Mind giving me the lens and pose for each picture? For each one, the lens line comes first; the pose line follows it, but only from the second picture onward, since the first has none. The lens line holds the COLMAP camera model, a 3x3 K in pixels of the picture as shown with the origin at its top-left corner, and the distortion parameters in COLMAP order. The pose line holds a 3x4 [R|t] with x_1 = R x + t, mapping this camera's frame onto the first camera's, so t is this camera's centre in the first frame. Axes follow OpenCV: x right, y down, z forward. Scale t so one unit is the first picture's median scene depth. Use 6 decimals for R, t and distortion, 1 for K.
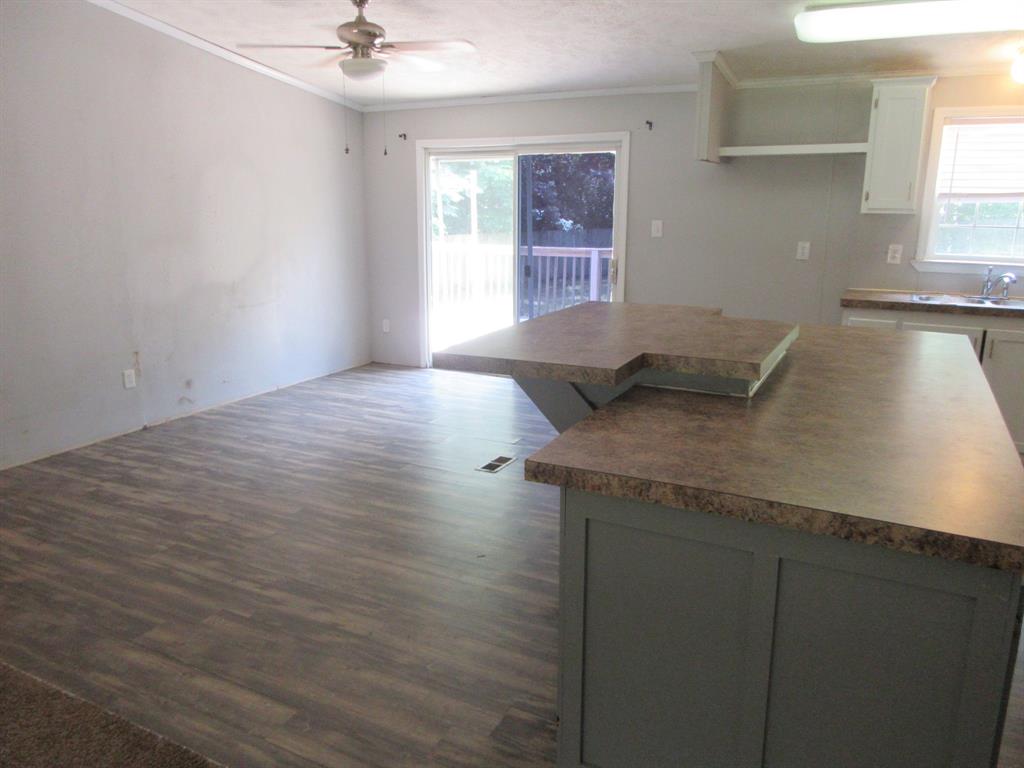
lens RADIAL K [[754.7, 0, 512.0], [0, 754.7, 384.0], [0, 0, 1]] dist [-0.003803, 0.003736]
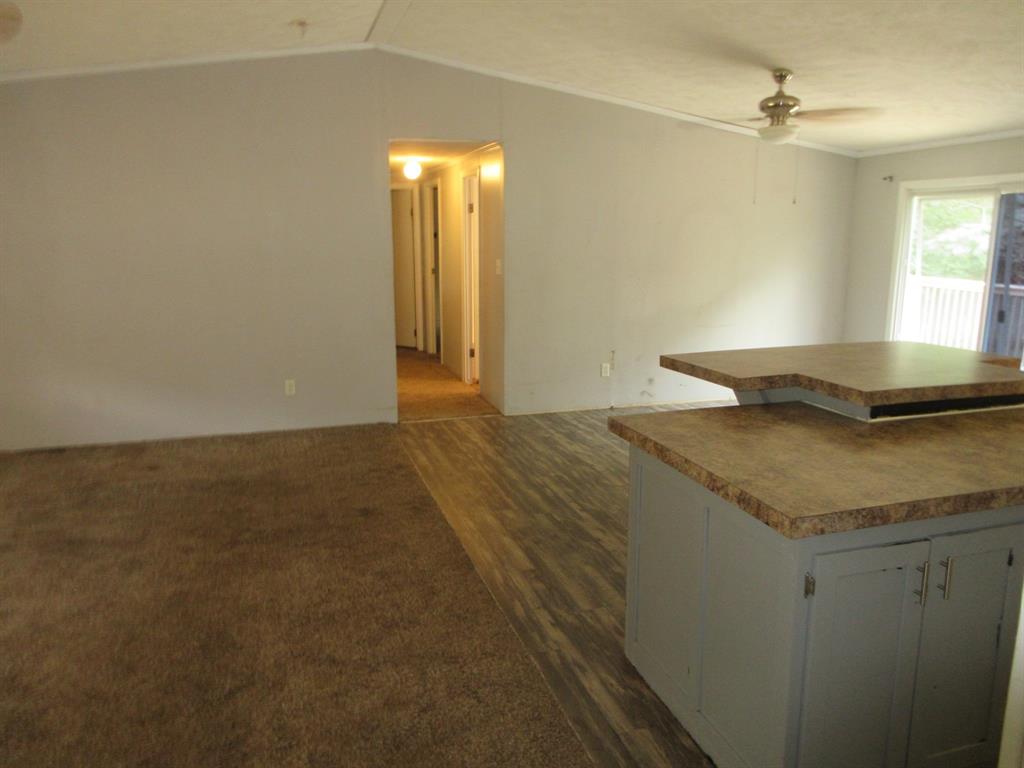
lens RADIAL K [[754.7, 0, 512.0], [0, 754.7, 384.0], [0, 0, 1]] dist [-0.003803, 0.003736]
pose [[0.698922, 0.137847, -0.701788, 0.406986], [-0.166623, 0.985633, 0.027658, 0.010371], [0.695517, 0.097603, 0.711849, -0.107363]]
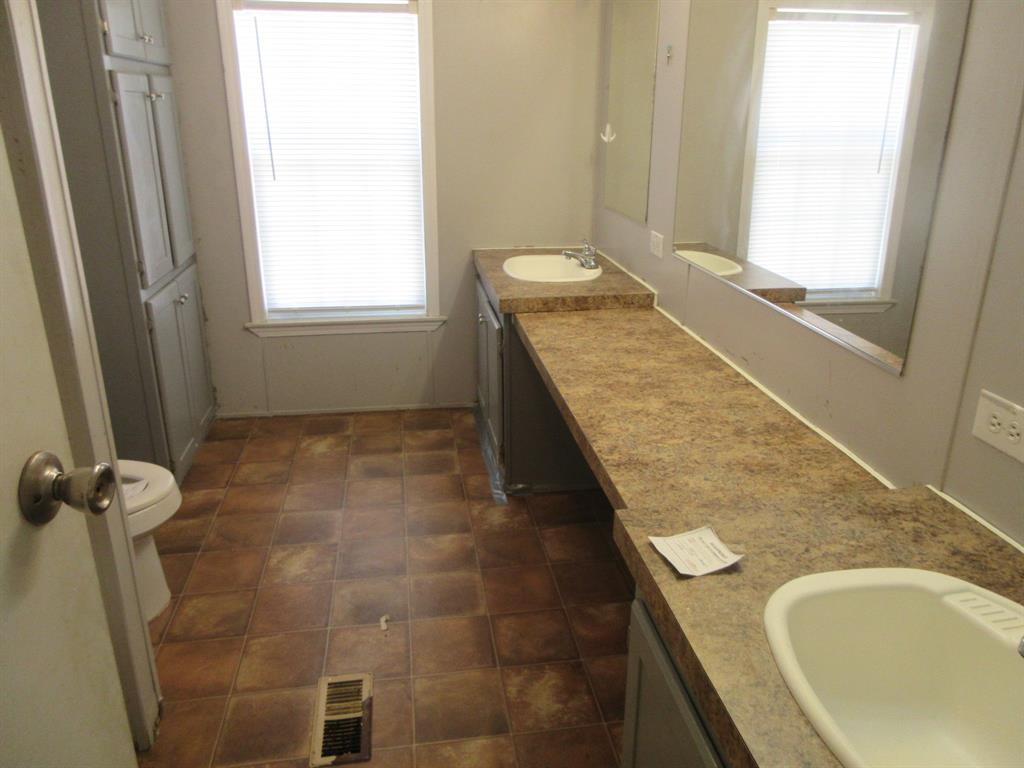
lens RADIAL K [[754.7, 0, 512.0], [0, 754.7, 384.0], [0, 0, 1]] dist [-0.003803, 0.003736]
pose [[-0.807174, 0.193540, -0.557685, 0.508650], [-0.150307, 0.846206, 0.511218, -0.197717], [0.570857, 0.496466, -0.653945, 0.735312]]
